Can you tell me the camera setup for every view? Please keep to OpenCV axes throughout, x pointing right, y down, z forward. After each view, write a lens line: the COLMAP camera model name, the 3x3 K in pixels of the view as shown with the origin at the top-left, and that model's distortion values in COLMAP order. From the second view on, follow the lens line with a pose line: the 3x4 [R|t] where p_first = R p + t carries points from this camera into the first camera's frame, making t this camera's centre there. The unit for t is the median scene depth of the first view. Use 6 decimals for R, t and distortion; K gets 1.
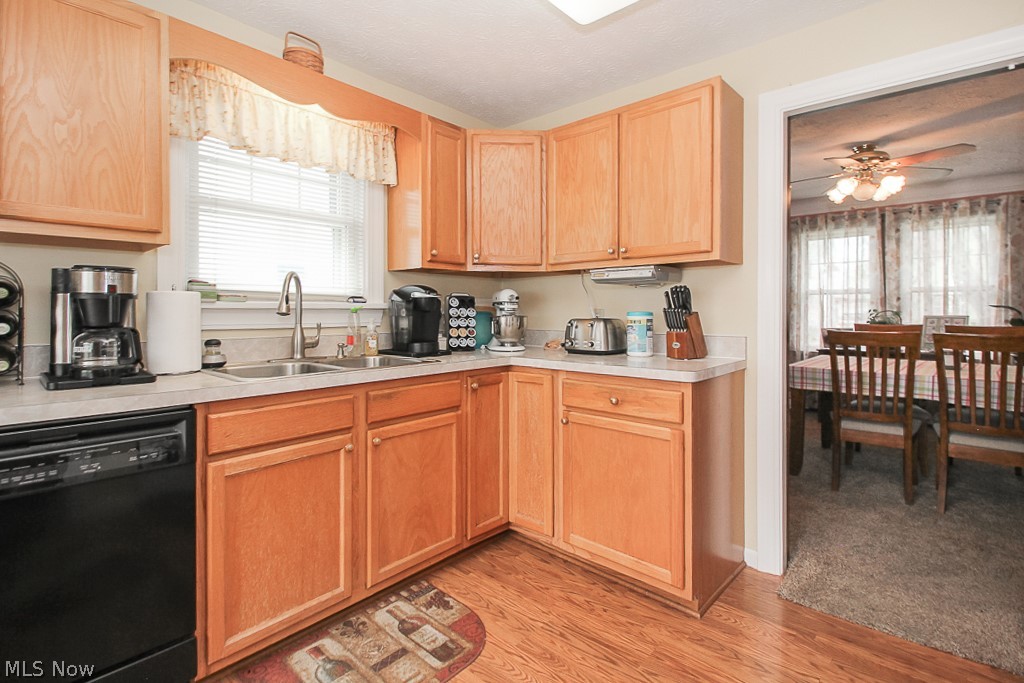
lens RADIAL K [[493.3, 0, 499.1], [0, 493.3, 315.3], [0, 0, 1]] dist [0.001479, -0.000282]
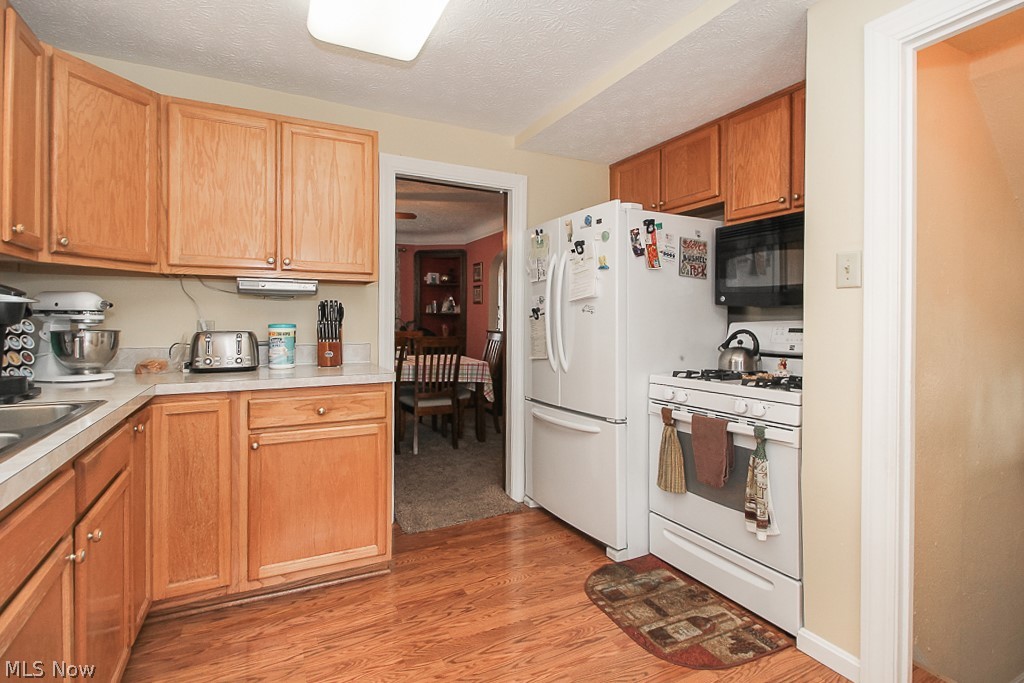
lens RADIAL K [[493.0, 0, 507.1], [0, 493.0, 327.9], [0, 0, 1]] dist [-0.002724, -0.000777]
pose [[0.348812, -0.014282, 0.937084, -0.516209], [0.005111, 0.999898, 0.013337, -0.010608], [-0.937179, 0.000137, 0.348849, 0.238271]]
